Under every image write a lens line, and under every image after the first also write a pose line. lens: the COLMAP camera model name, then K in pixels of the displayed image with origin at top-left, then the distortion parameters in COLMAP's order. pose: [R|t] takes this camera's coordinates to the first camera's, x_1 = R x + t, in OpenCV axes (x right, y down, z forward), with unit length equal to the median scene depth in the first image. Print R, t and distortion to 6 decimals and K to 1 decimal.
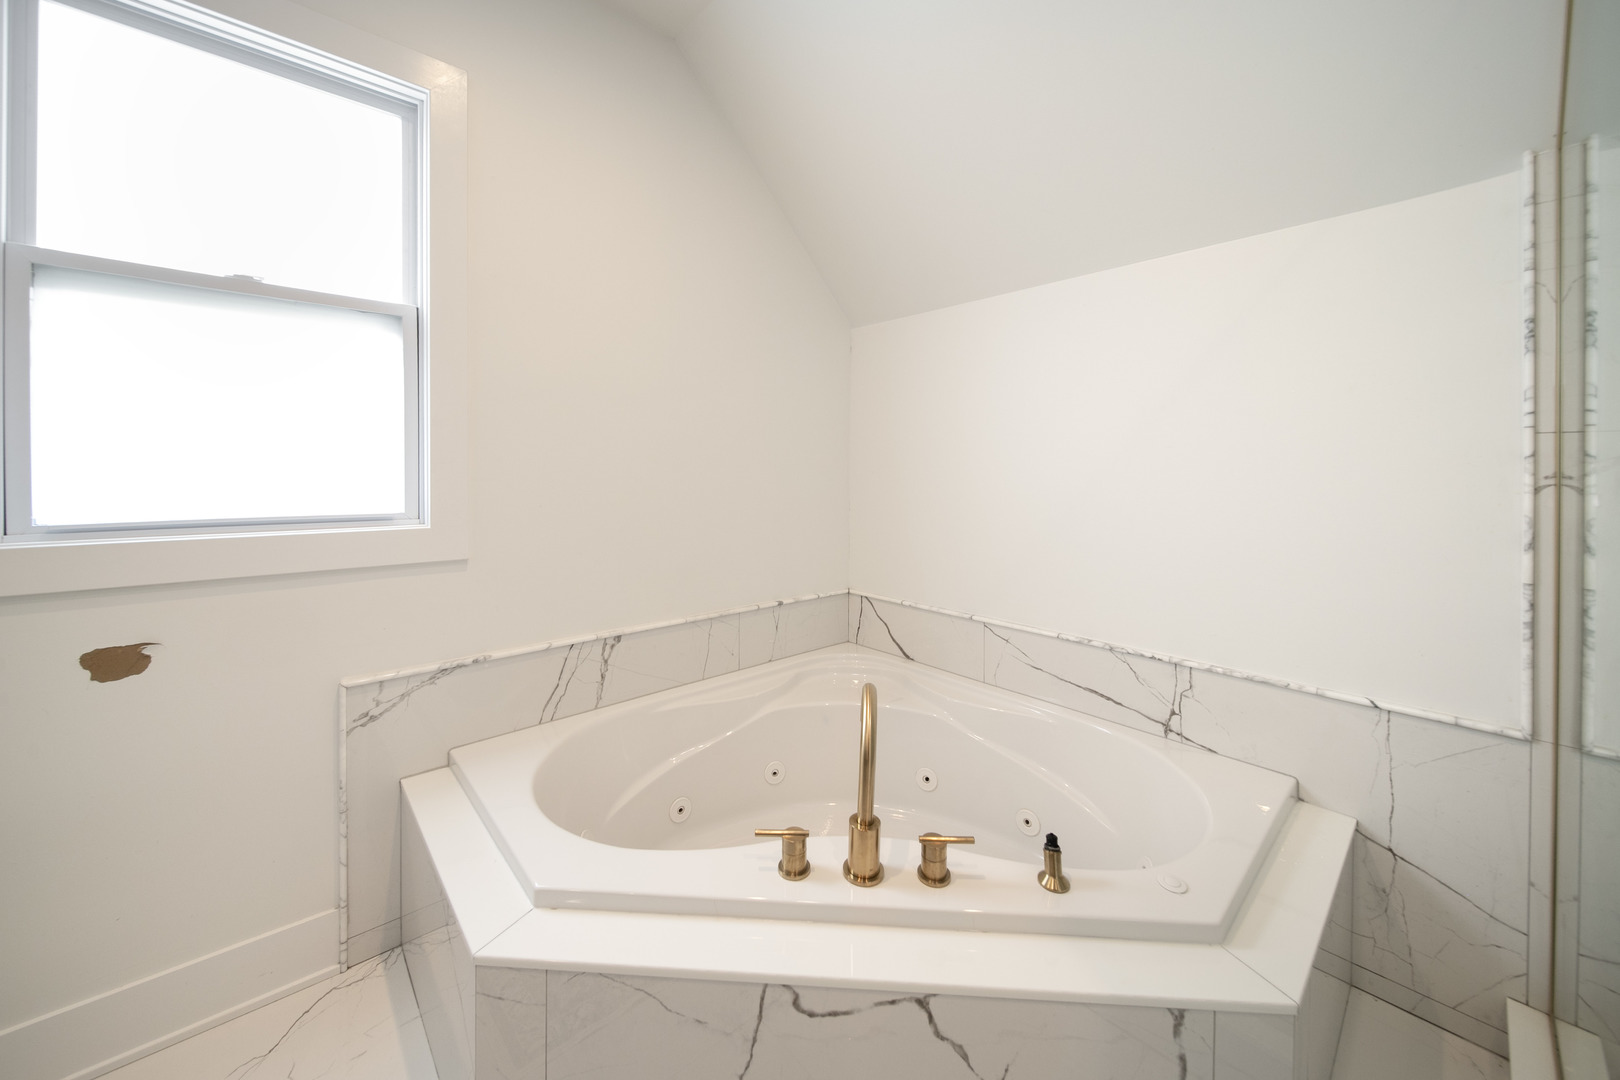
lens RADIAL K [[593.8, 0, 801.9], [0, 593.8, 475.1], [0, 0, 1]] dist [0.000013, -0.000077]
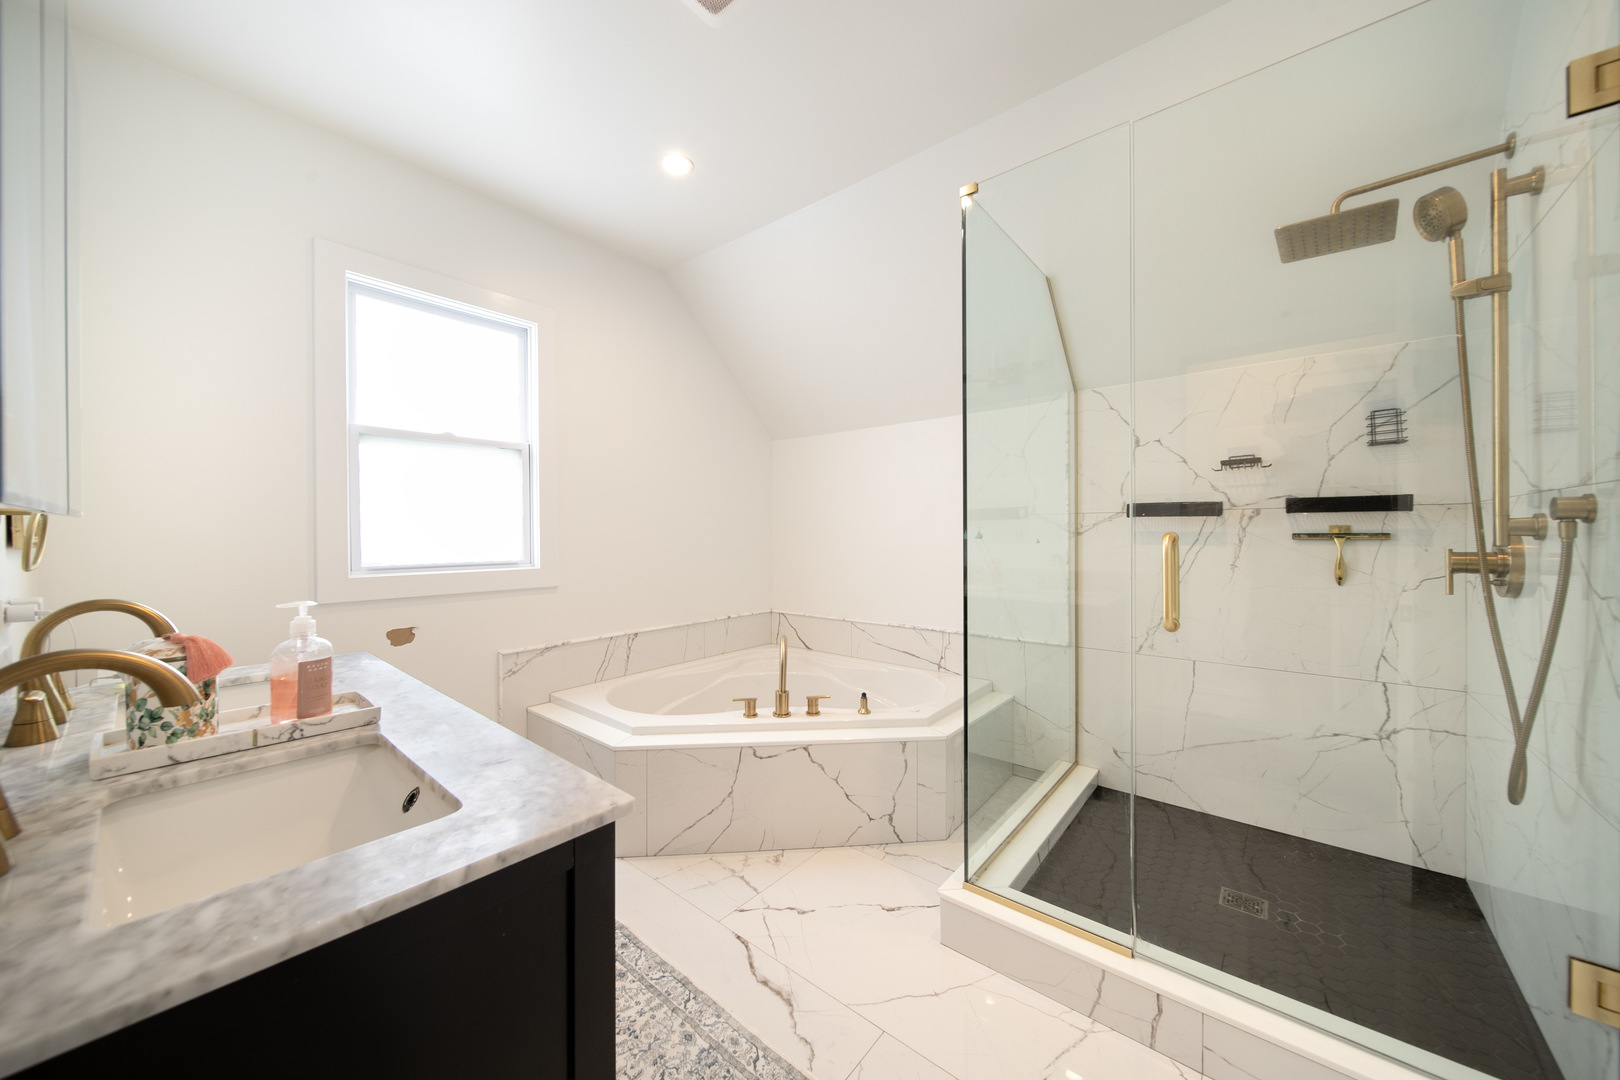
lens RADIAL K [[575.3, 0, 789.7], [0, 575.3, 538.6], [0, 0, 1]] dist [-0.000234, -0.000145]
pose [[0.992724, -0.013690, 0.119631, -0.089337], [0.013387, 0.999905, 0.003334, 0.003487], [-0.119666, -0.001708, 0.992813, -0.882481]]
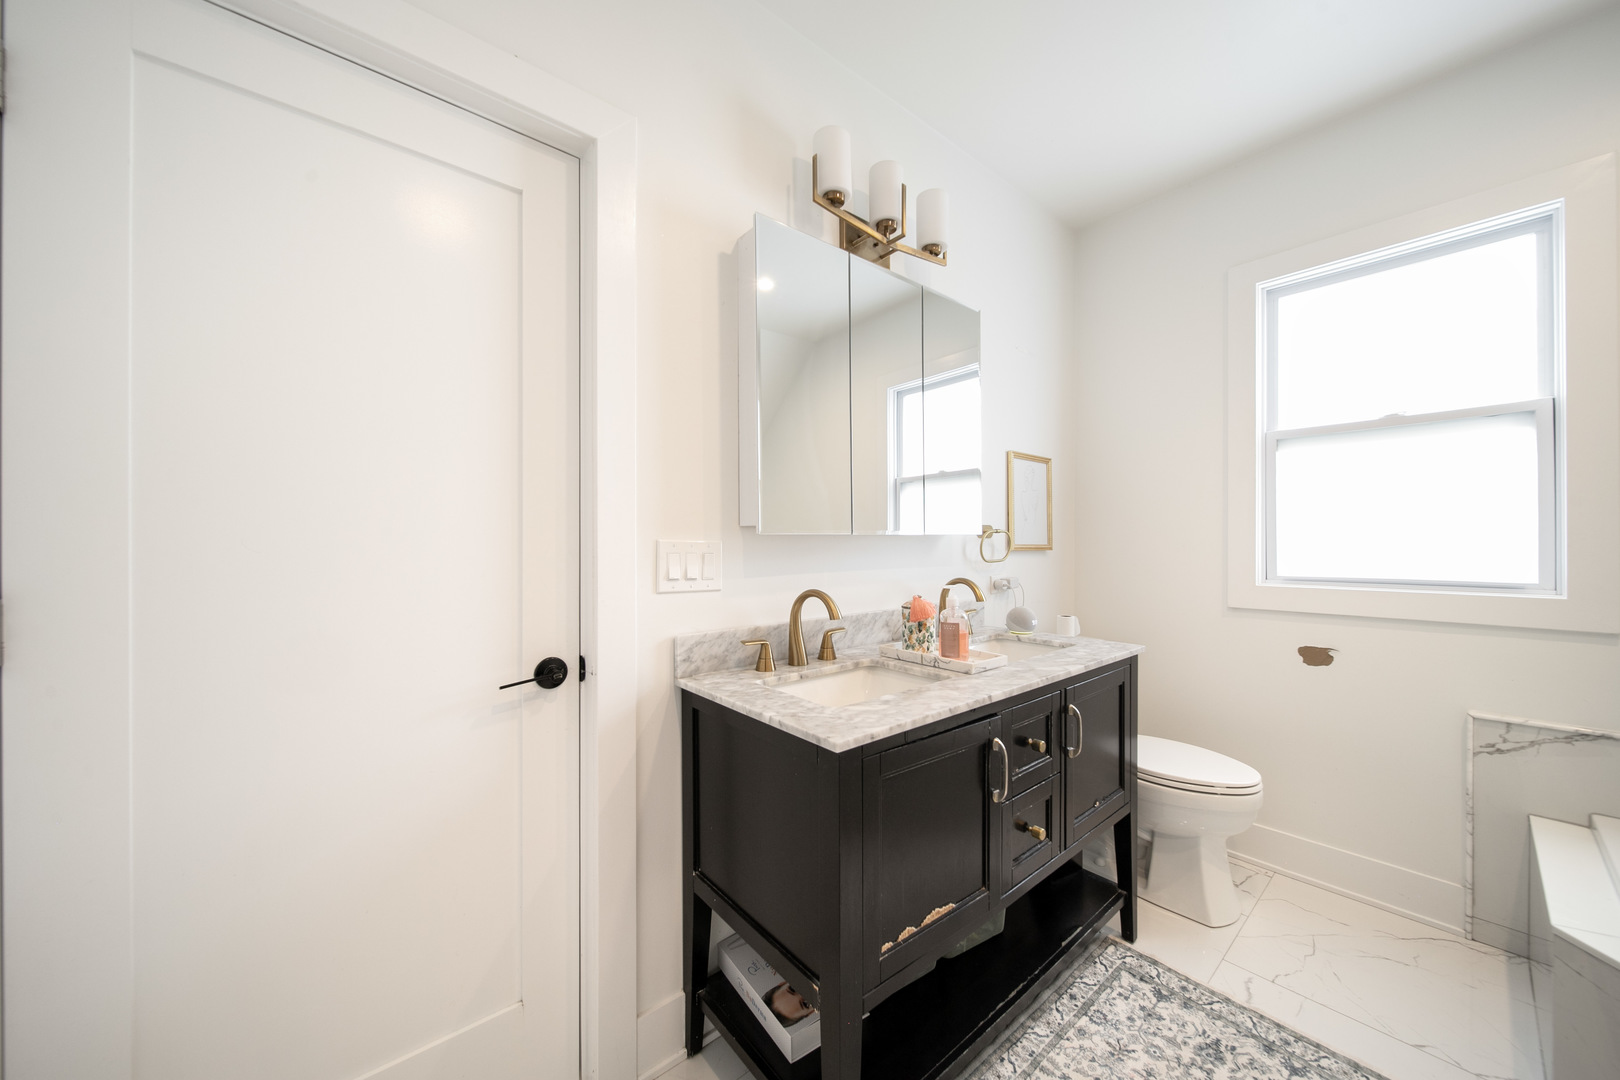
lens RADIAL K [[565.8, 0, 805.2], [0, 565.8, 545.3], [0, 0, 1]] dist [0.000051, -0.002215]
pose [[-0.030480, -0.005424, -0.999521, 0.482917], [-0.005977, 0.999968, -0.005244, 0.004877], [0.999518, 0.005814, -0.030511, -0.393742]]
